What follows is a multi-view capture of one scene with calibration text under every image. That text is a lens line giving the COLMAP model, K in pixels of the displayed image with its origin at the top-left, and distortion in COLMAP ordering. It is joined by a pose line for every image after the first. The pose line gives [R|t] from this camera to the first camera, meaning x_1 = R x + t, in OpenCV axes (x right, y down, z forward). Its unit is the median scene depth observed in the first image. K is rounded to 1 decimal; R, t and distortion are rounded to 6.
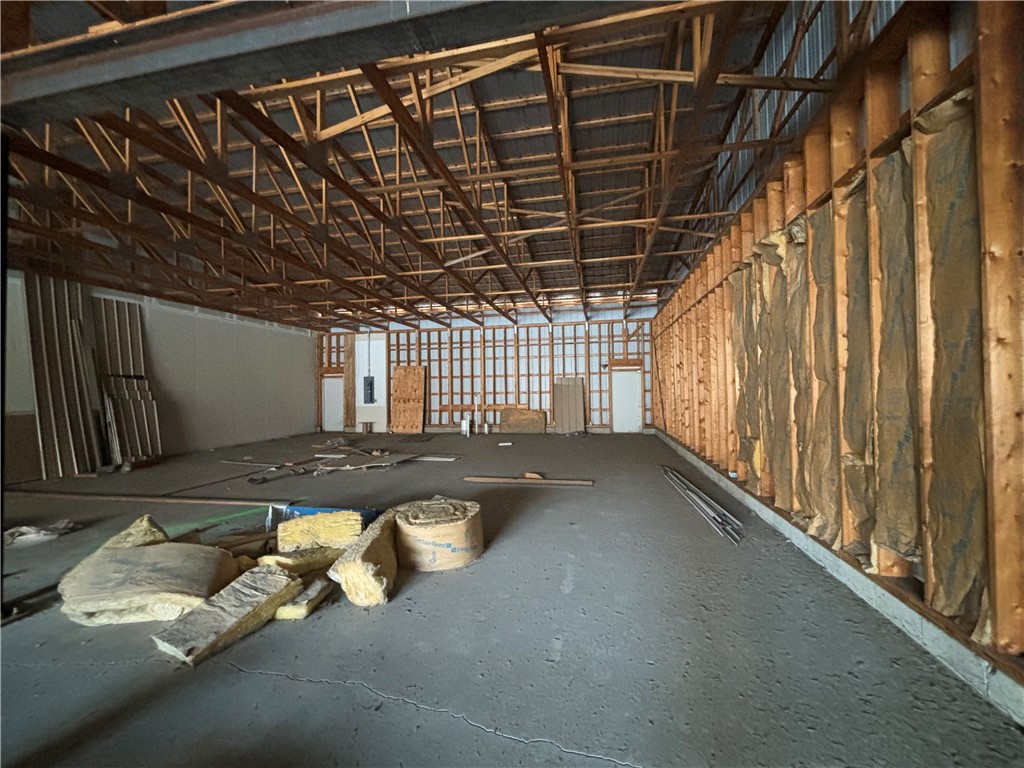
lens RADIAL K [[411.9, 0, 512.0], [0, 411.9, 384.0], [0, 0, 1]] dist [0.022662, -0.034237]
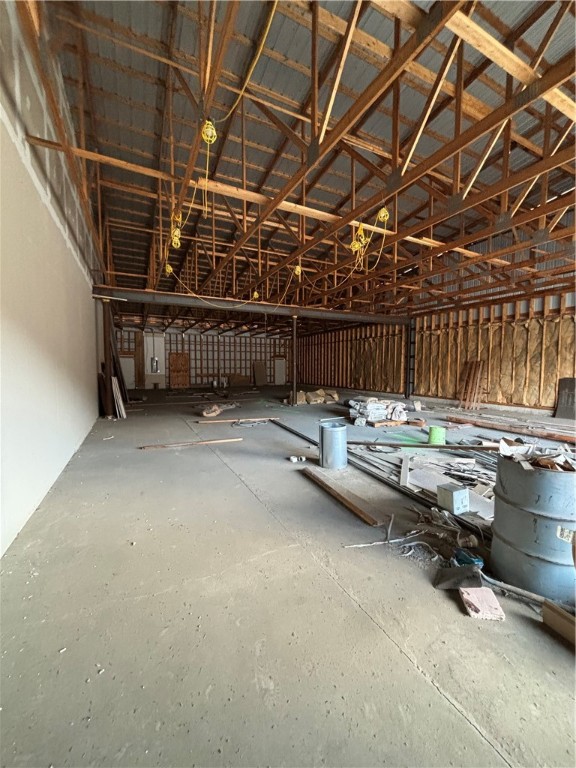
lens RADIAL K [[308.9, 0, 286.6], [0, 308.9, 387.8], [0, 0, 1]] dist [0.022662, -0.034237]
pose [[0.793950, -0.024636, 0.607483, -0.766247], [-0.021642, 0.997400, 0.068733, 0.008234], [-0.607597, -0.067718, 0.791353, -0.447328]]
